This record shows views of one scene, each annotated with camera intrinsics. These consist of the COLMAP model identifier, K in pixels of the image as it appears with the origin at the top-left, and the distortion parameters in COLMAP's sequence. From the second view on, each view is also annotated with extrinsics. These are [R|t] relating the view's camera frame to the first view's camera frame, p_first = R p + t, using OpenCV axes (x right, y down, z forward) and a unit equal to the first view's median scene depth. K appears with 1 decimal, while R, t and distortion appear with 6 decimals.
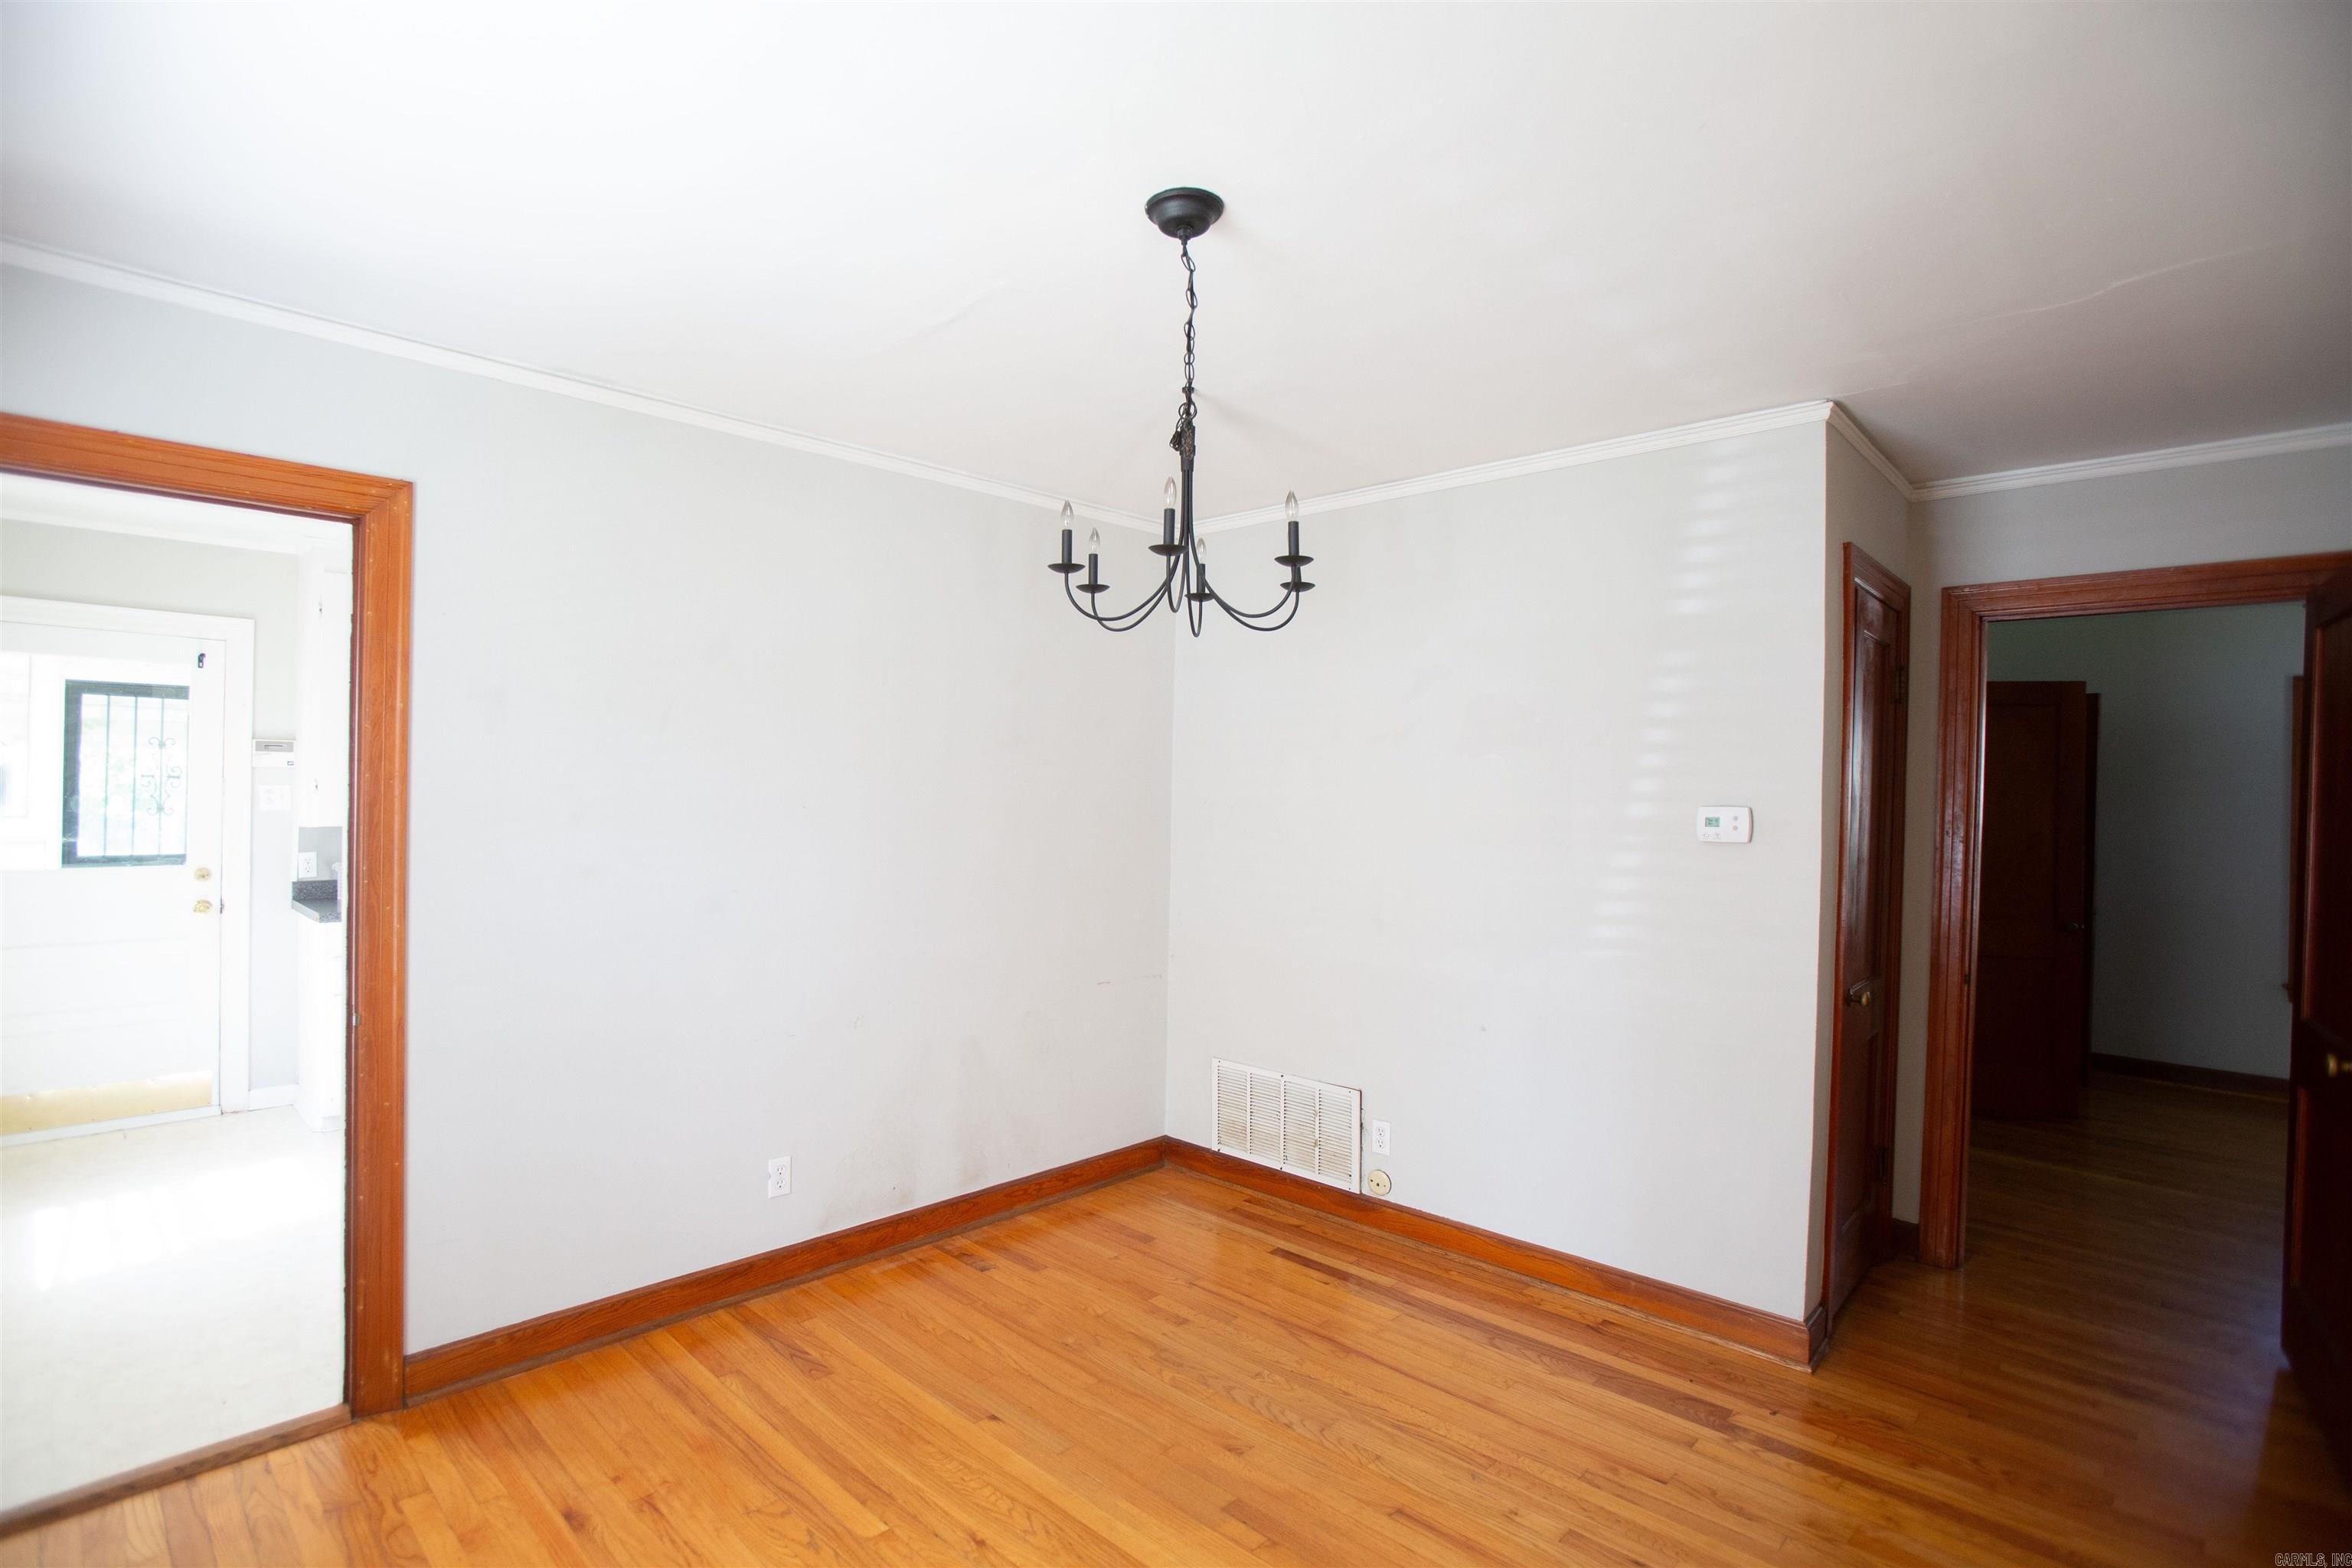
lens RADIAL K [[1137.3, 0, 1130.3], [0, 1137.3, 783.5], [0, 0, 1]] dist [-0.081429, 0.037206]
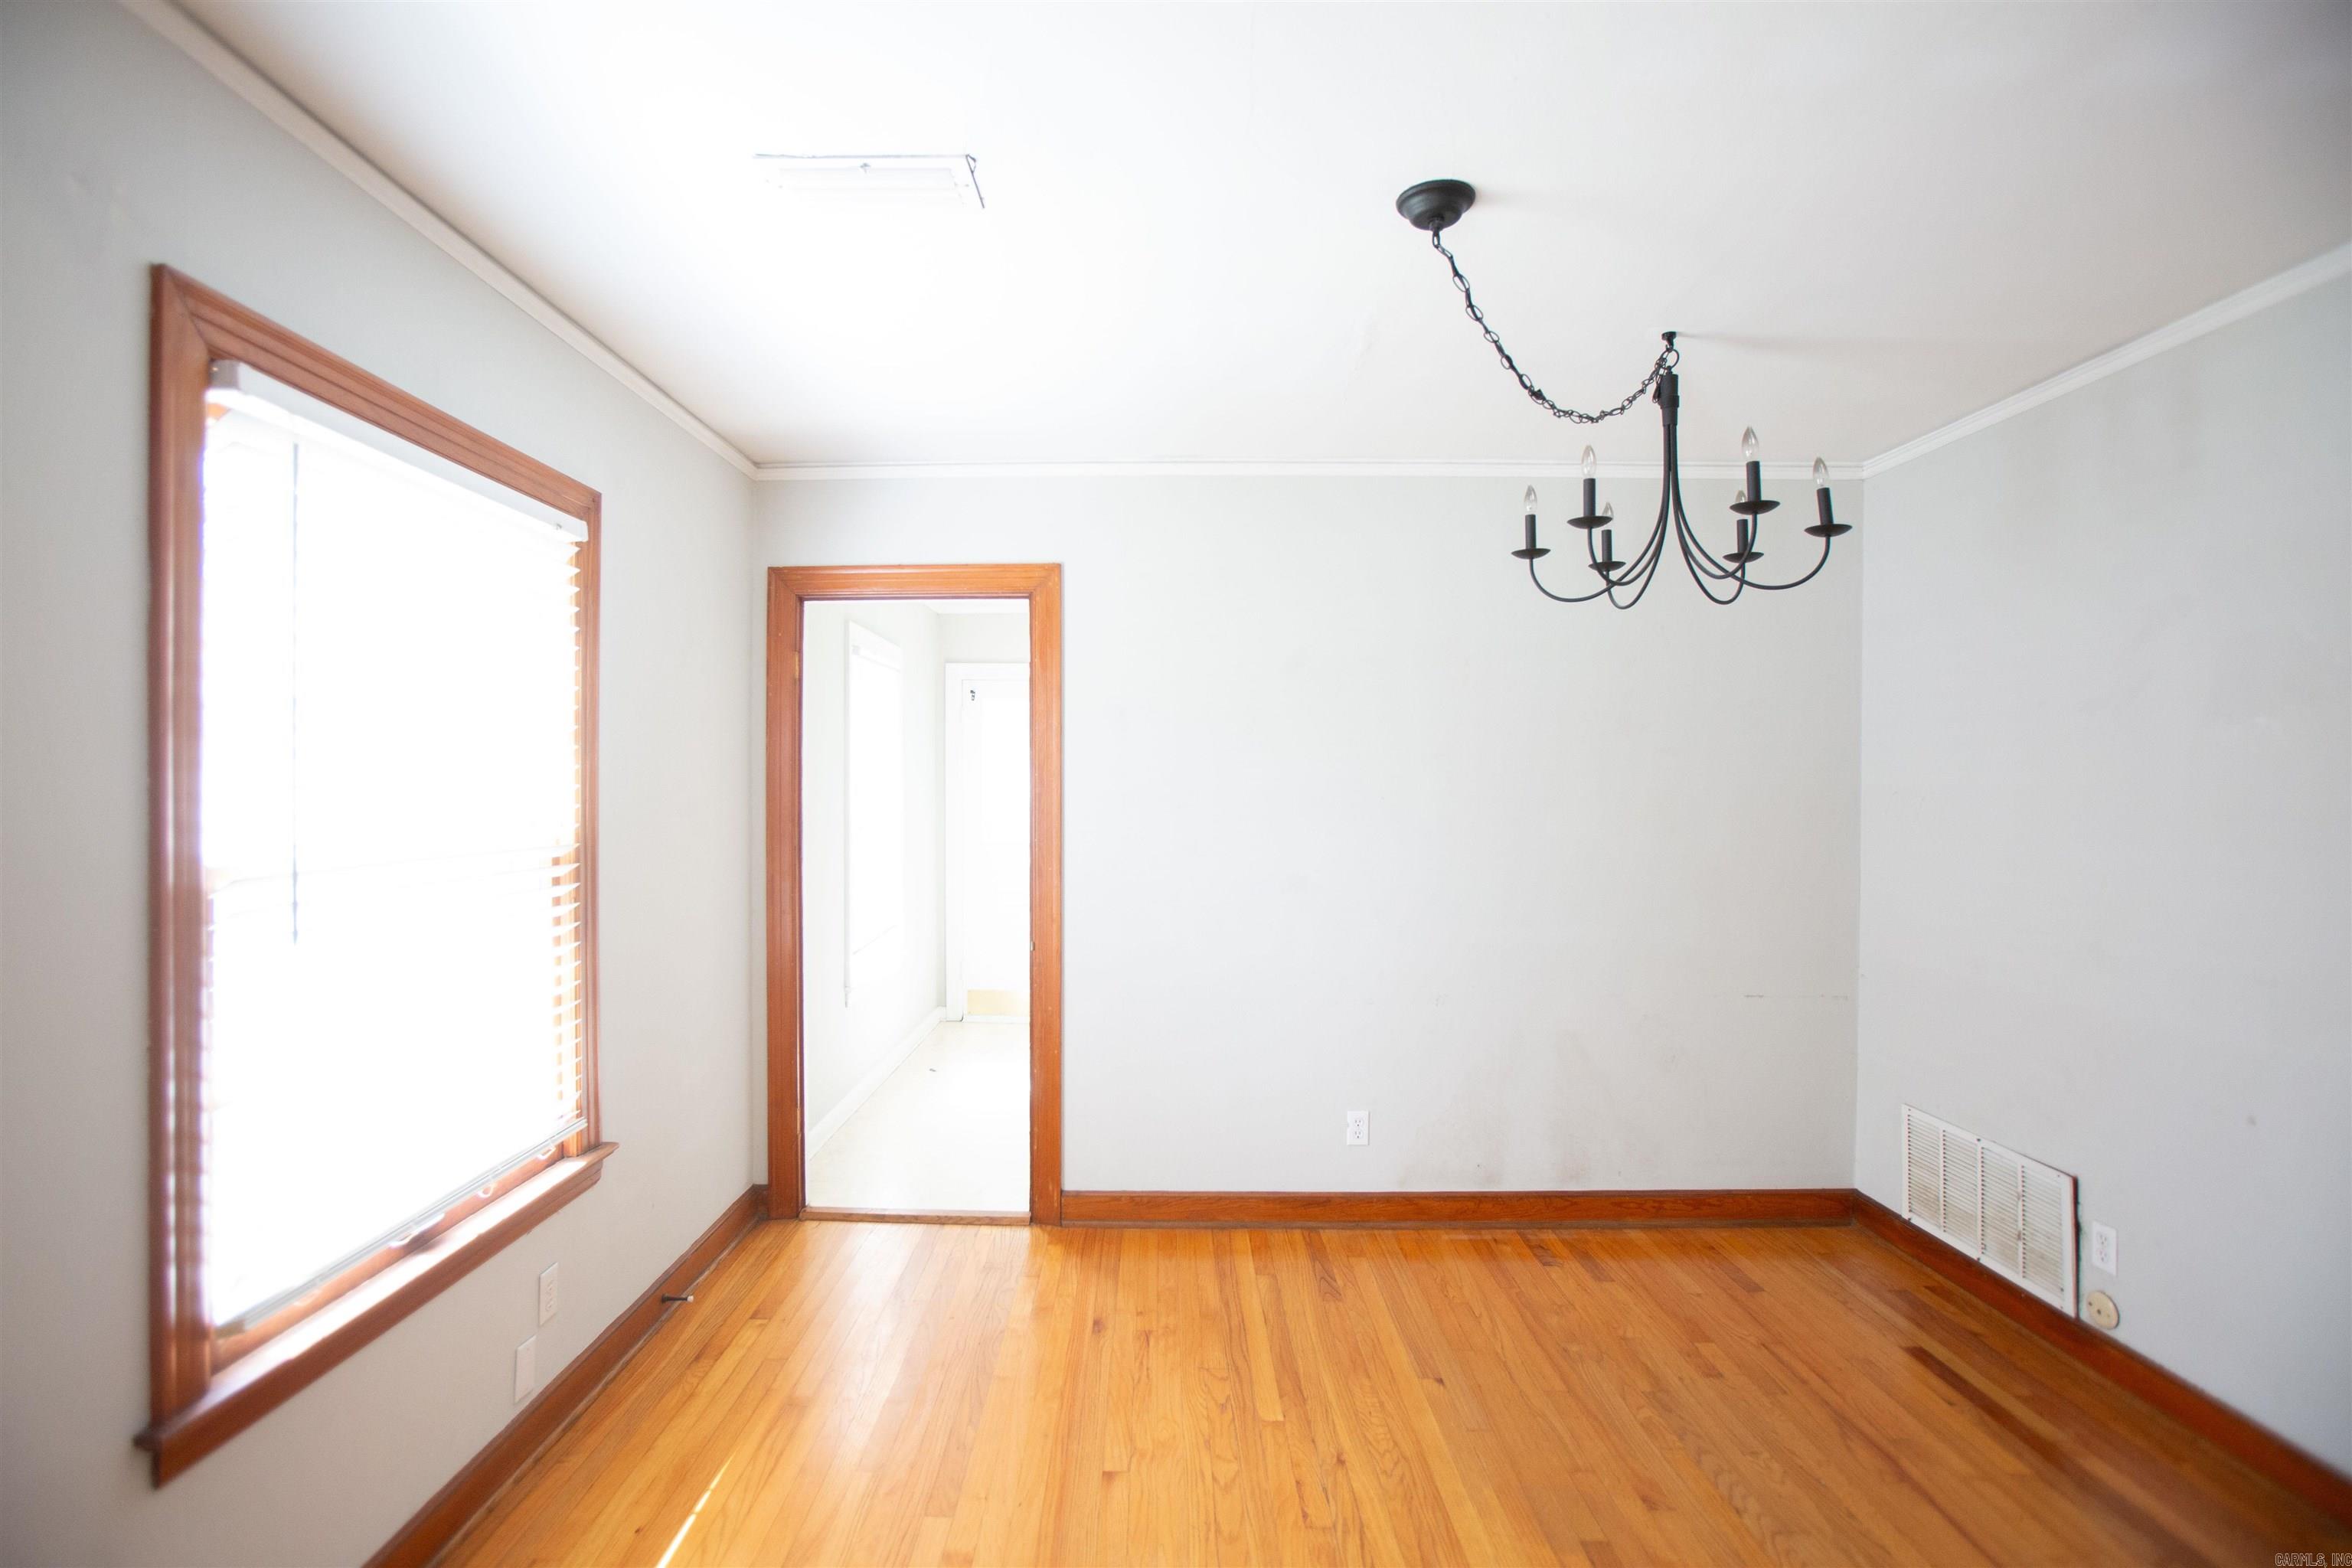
lens RADIAL K [[1137.3, 0, 1130.3], [0, 1137.3, 783.5], [0, 0, 1]] dist [-0.081429, 0.037206]
pose [[0.685814, -0.013010, -0.727661, 0.399020], [0.010514, 0.999913, -0.007968, 0.015186], [0.727701, -0.002186, 0.685891, 0.070239]]
